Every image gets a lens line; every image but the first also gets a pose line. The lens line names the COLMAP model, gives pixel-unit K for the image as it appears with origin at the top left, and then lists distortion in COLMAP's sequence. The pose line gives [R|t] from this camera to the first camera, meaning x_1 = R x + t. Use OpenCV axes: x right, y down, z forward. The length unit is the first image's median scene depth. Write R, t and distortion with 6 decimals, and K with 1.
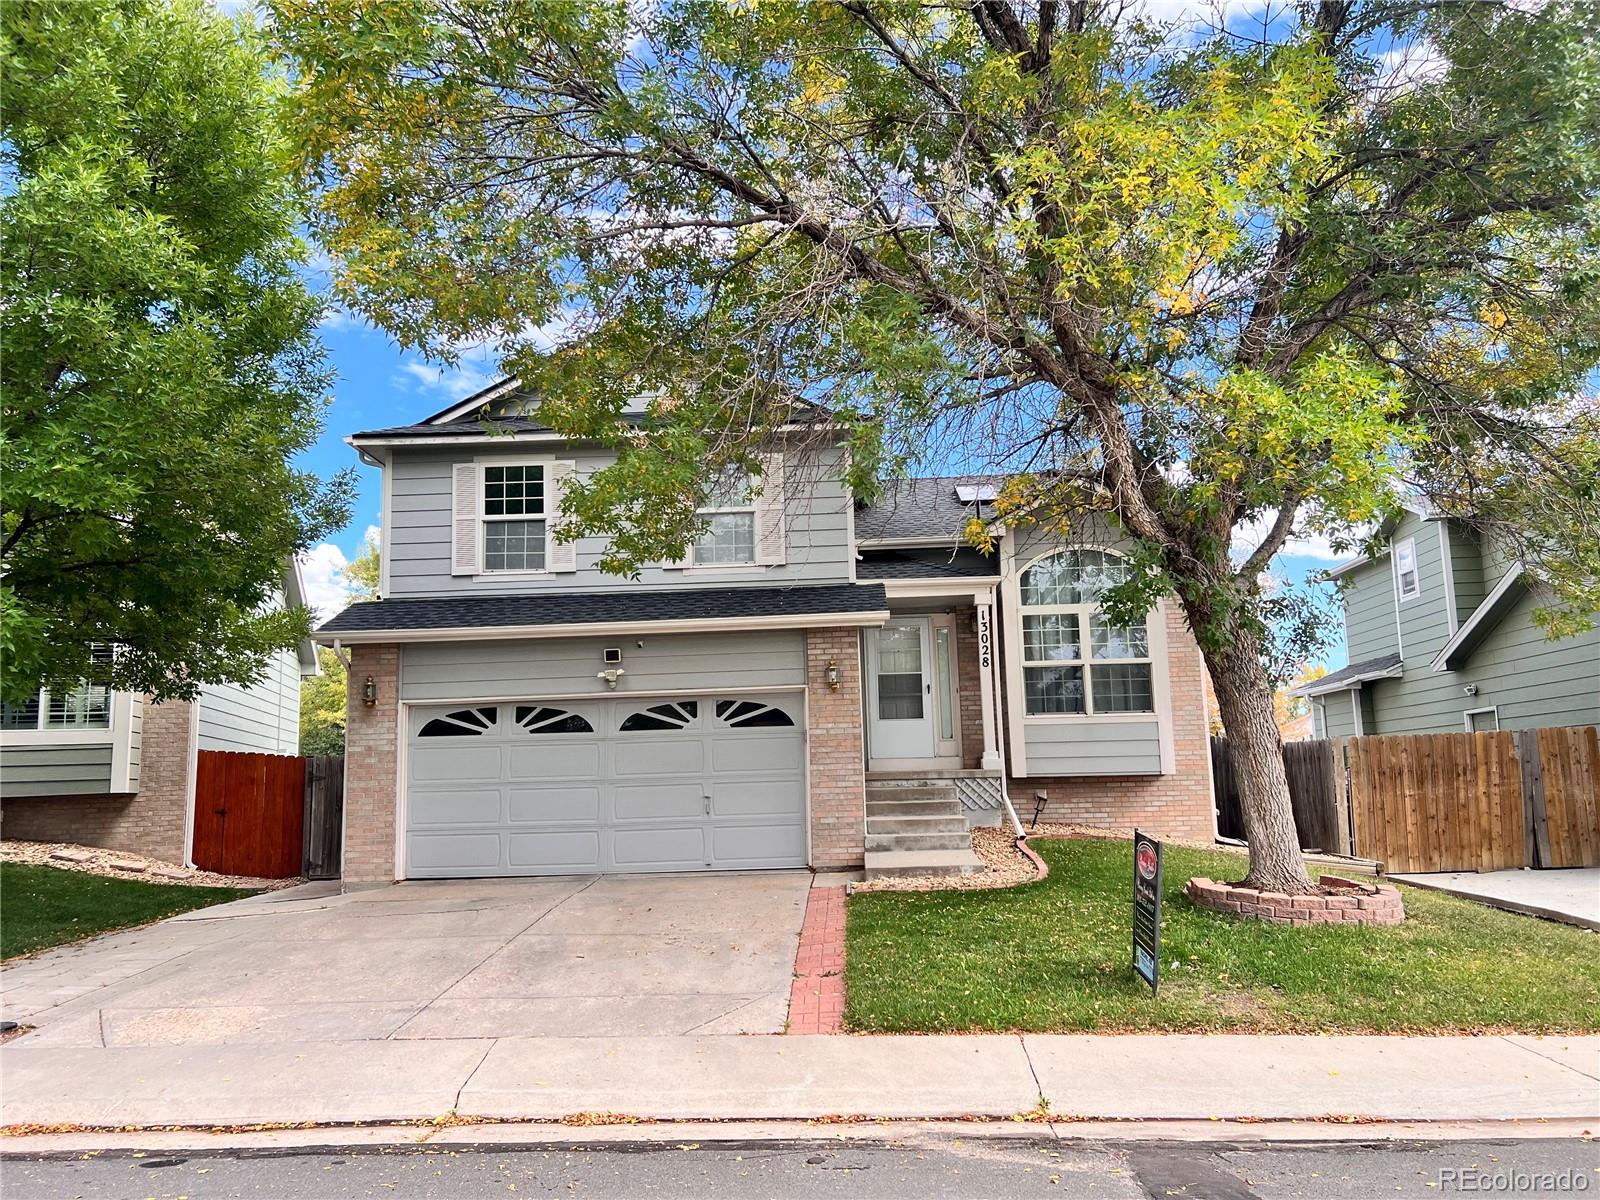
lens RADIAL K [[1211.0, 0, 800.0], [0, 1211.0, 600.0], [0, 0, 1]] dist [0.102614, -0.146424]
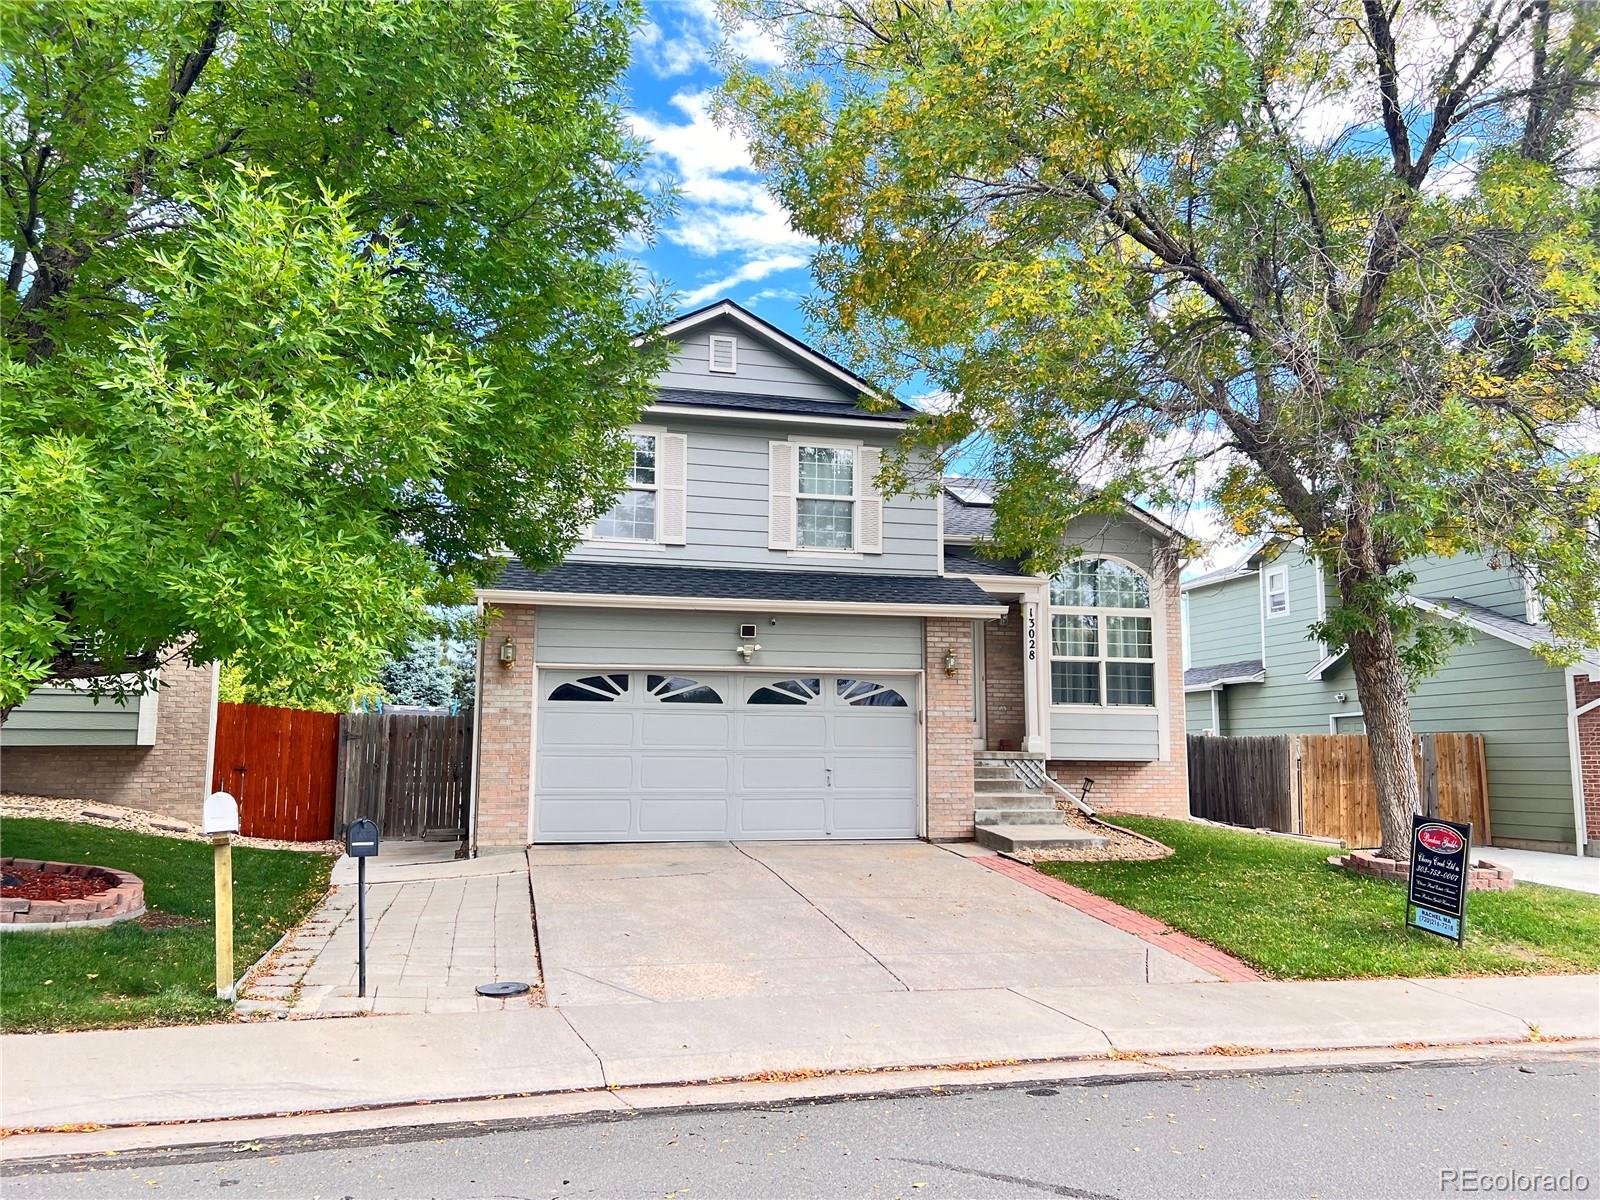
lens RADIAL K [[1211.0, 0, 800.0], [0, 1211.0, 600.0], [0, 0, 1]] dist [0.102614, -0.146424]
pose [[0.959038, 0.067484, 0.275120, -0.521104], [-0.073673, 0.997208, 0.012211, 0.005002], [-0.273528, -0.031980, 0.961332, -0.000479]]
